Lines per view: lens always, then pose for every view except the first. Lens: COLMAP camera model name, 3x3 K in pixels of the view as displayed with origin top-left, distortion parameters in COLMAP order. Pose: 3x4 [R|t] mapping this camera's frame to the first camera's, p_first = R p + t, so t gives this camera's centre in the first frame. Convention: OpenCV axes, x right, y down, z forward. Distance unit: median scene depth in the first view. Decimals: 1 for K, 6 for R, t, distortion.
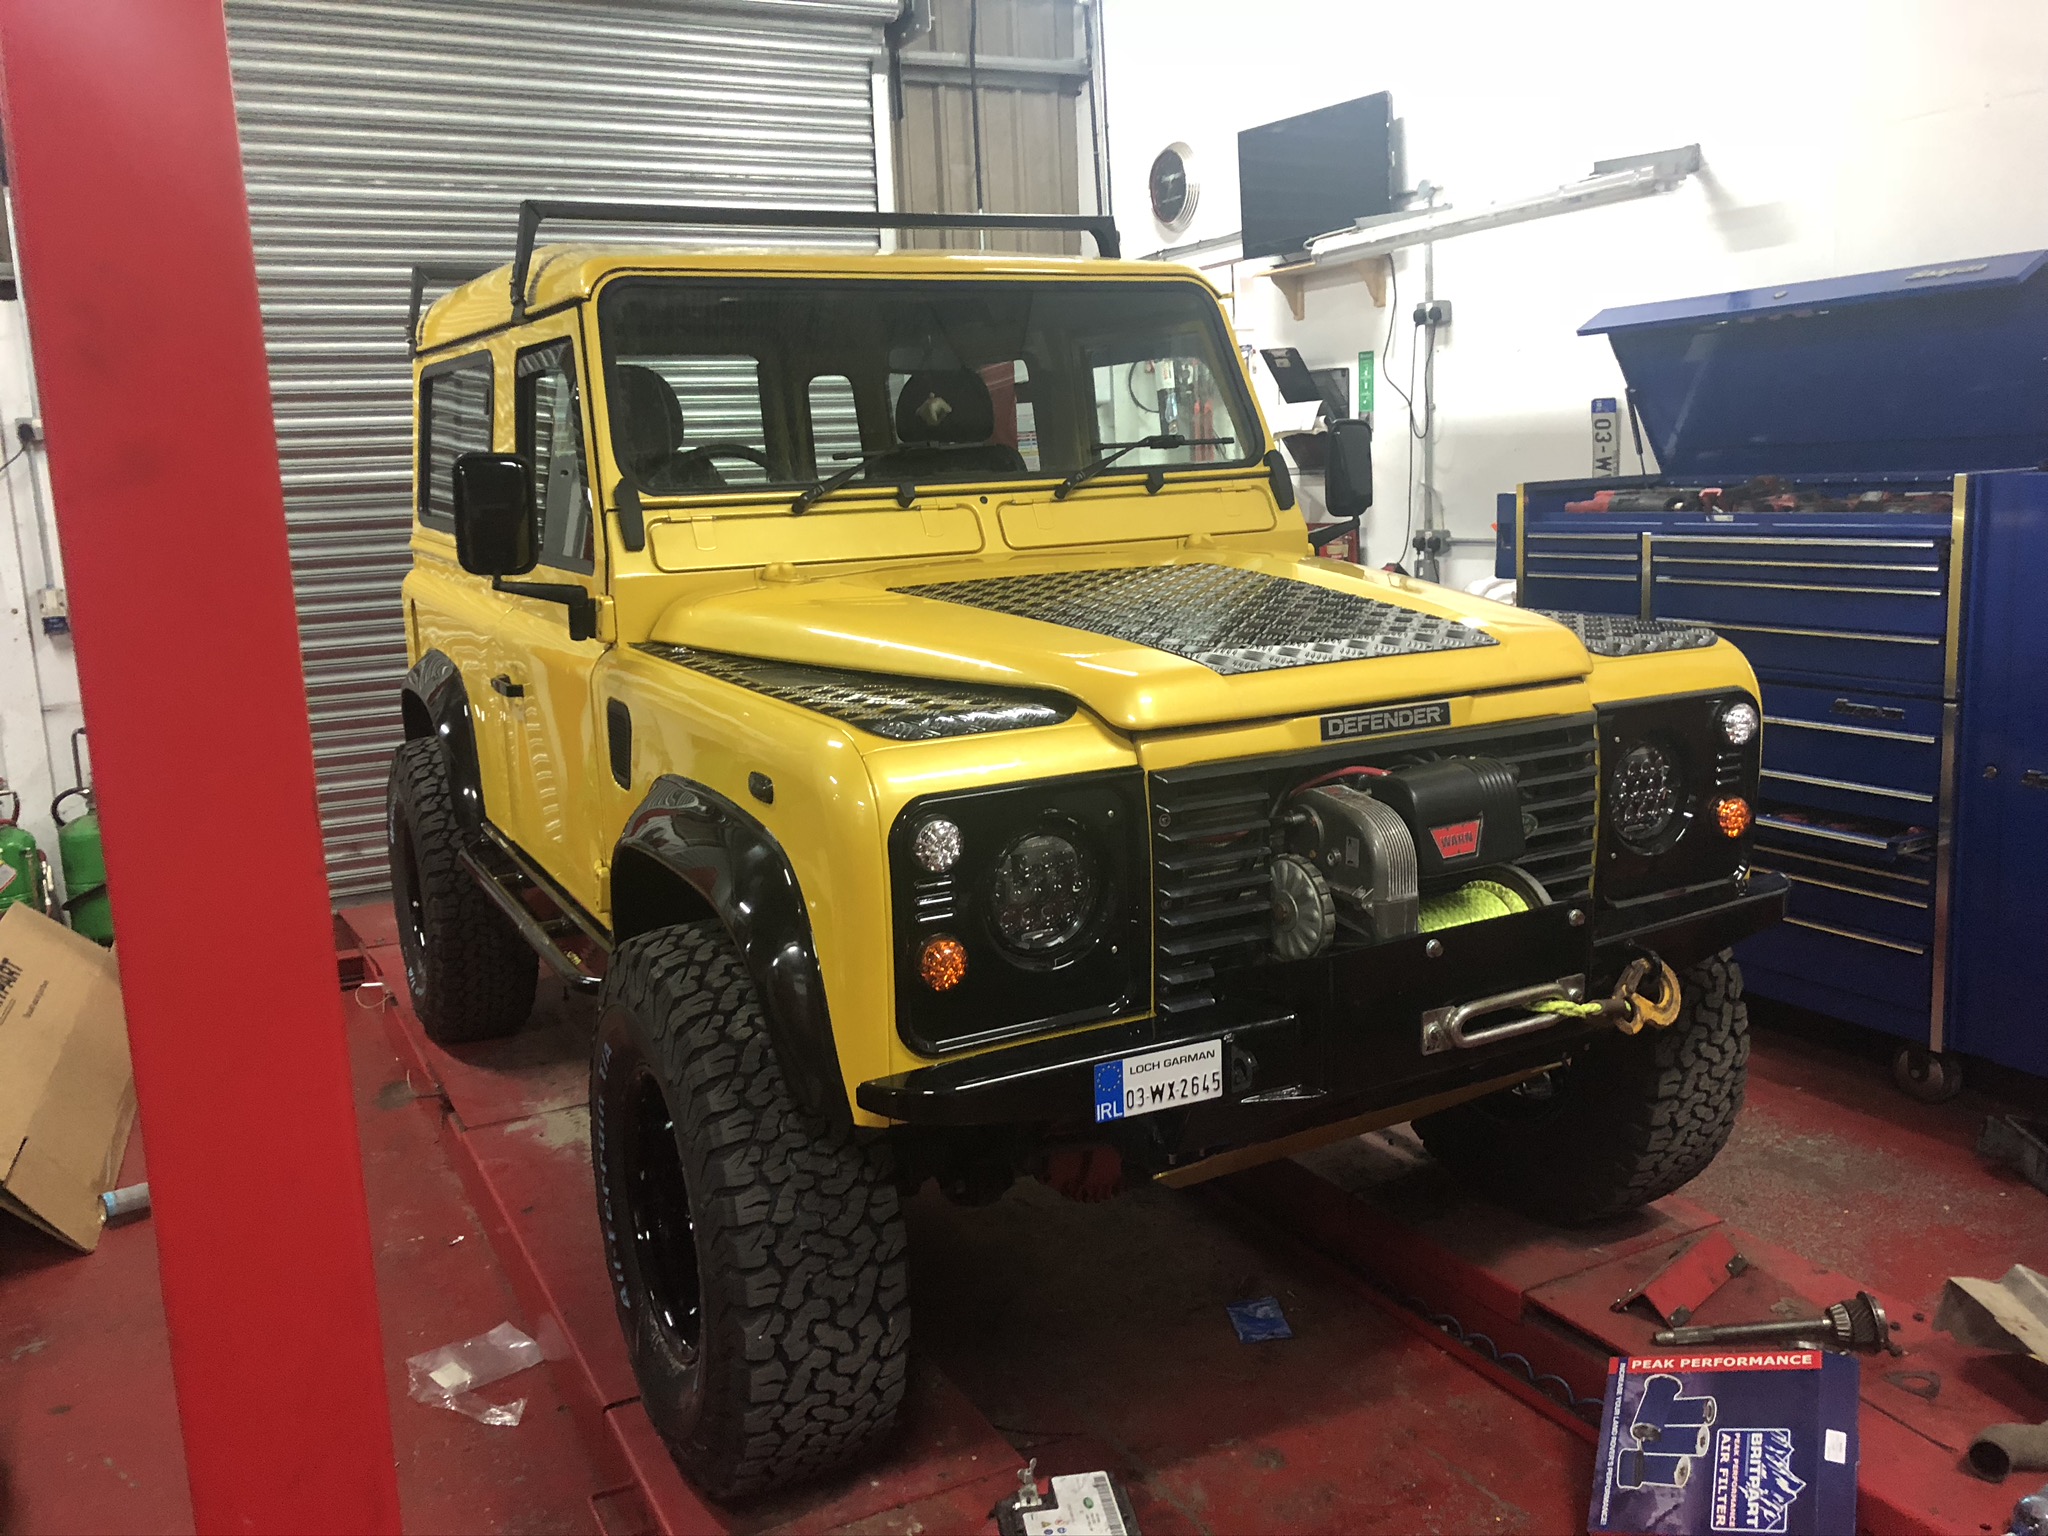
lens RADIAL K [[1621.5, 0, 1033.5], [0, 1621.5, 798.2], [0, 0, 1]] dist [0.020727, -0.039993]
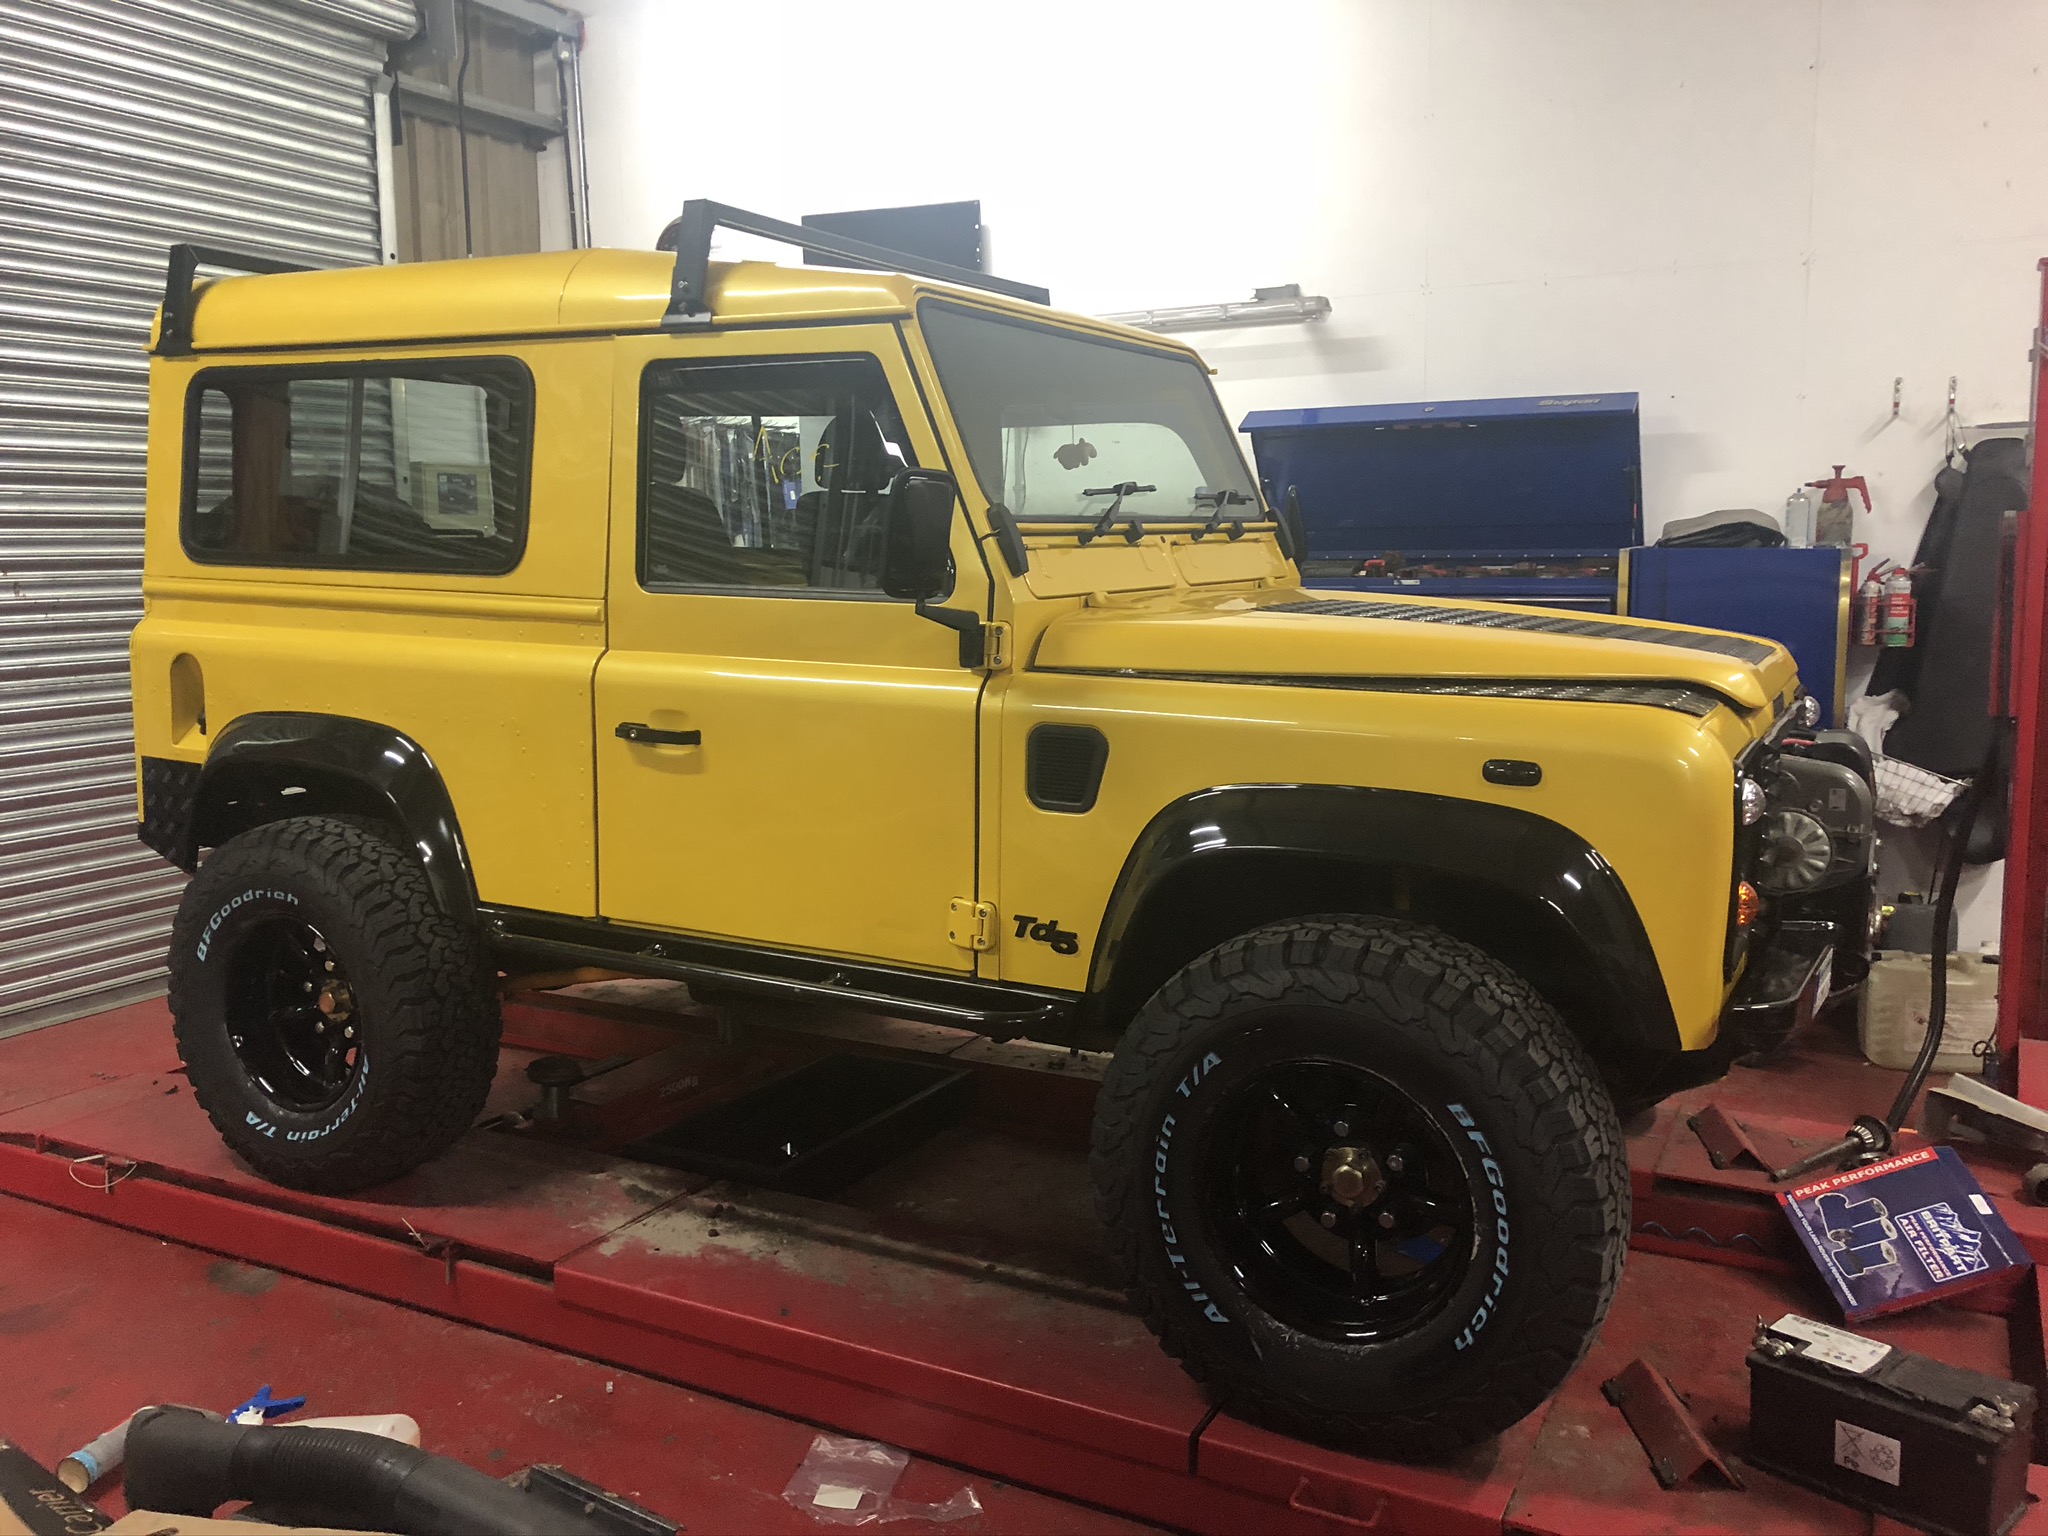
lens RADIAL K [[1621.5, 0, 1030.3], [0, 1621.5, 794.1], [0, 0, 1]] dist [0.020727, -0.039993]
pose [[0.833935, -0.051249, 0.549478, -0.661475], [0.084116, 0.995849, -0.034780, 0.012266], [-0.545415, 0.075224, 0.834784, 0.158652]]
